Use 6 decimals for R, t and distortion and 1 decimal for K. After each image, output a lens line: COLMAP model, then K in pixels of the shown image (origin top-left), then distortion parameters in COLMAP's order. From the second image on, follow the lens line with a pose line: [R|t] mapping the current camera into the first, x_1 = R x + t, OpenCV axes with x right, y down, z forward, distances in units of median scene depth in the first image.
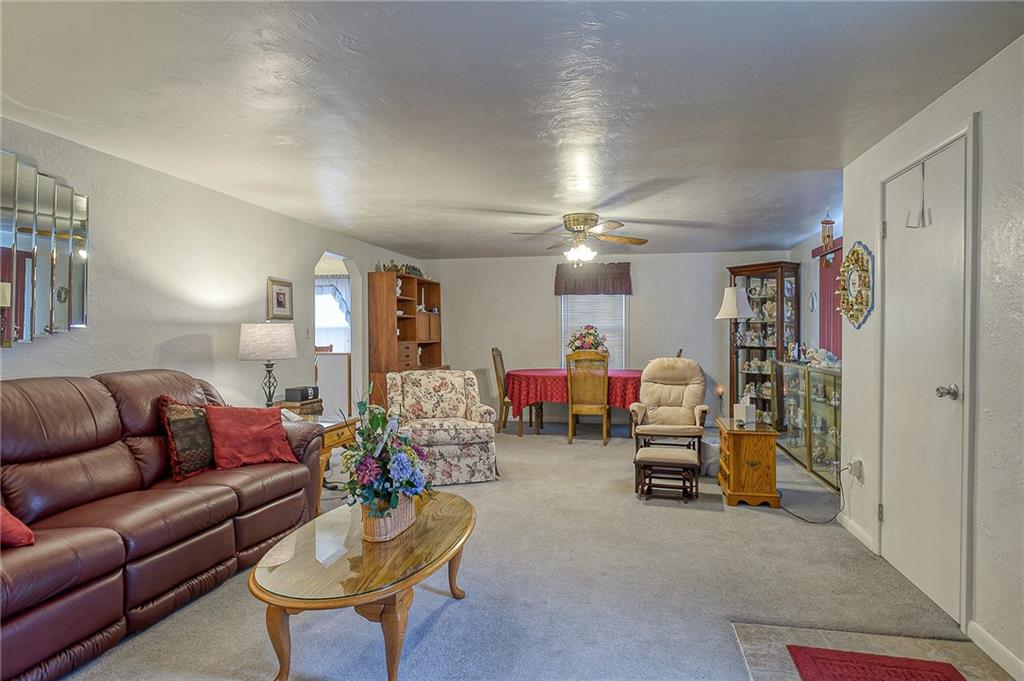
lens RADIAL K [[559.5, 0, 509.9], [0, 559.5, 337.9], [0, 0, 1]] dist [0.000899, 0.000015]
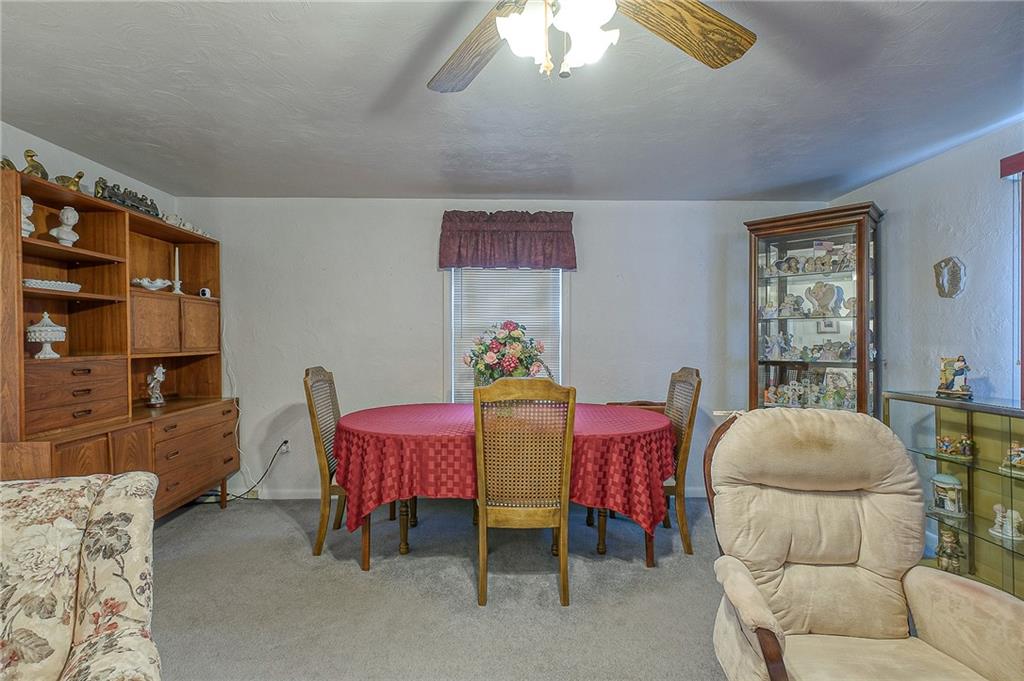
lens RADIAL K [[459.7, 0, 503.7], [0, 459.7, 345.1], [0, 0, 1]] dist [-0.012710, -0.001071]
pose [[0.970499, -0.001372, 0.241099, 0.037607], [-0.000090, 0.999982, 0.006050, -0.003913], [-0.241103, -0.005893, 0.970482, 0.615942]]
